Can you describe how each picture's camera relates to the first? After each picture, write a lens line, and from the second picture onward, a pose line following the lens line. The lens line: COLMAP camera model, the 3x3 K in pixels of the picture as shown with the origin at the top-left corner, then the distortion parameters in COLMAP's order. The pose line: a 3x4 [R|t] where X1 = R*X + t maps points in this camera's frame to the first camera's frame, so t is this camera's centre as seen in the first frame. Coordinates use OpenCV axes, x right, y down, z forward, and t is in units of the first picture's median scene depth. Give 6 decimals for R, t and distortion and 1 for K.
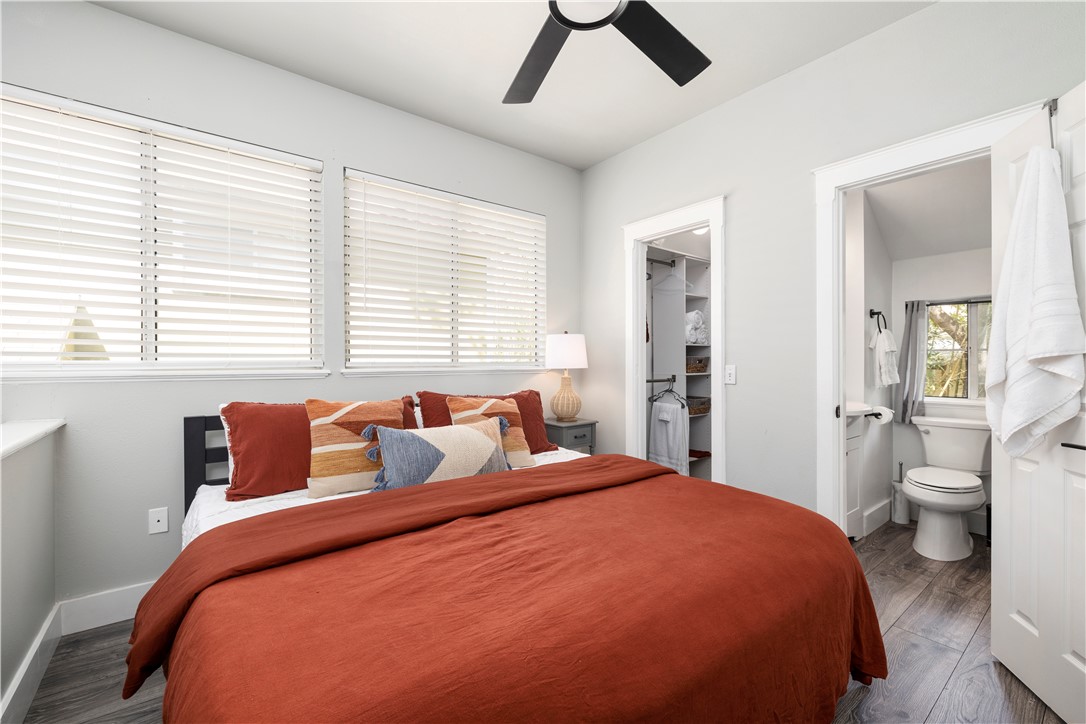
lens RADIAL K [[461.6, 0, 543.6], [0, 461.6, 368.5], [0, 0, 1]] dist [0.002599, 0.000469]
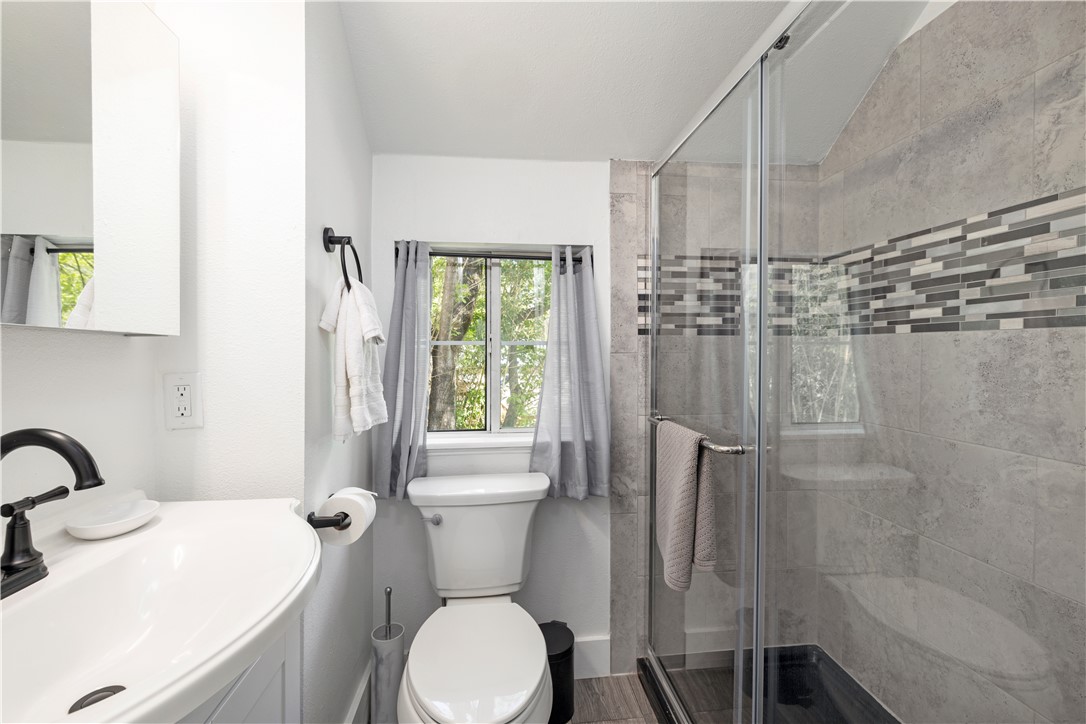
lens RADIAL K [[470.2, 0, 543.6], [0, 470.2, 358.9], [0, 0, 1]] dist [-0.000951, -0.000141]
pose [[0.532907, 0.001116, 0.846173, 0.480791], [-0.001328, 0.999999, -0.000482, -0.022130], [-0.846173, -0.000866, 0.532908, 0.649191]]
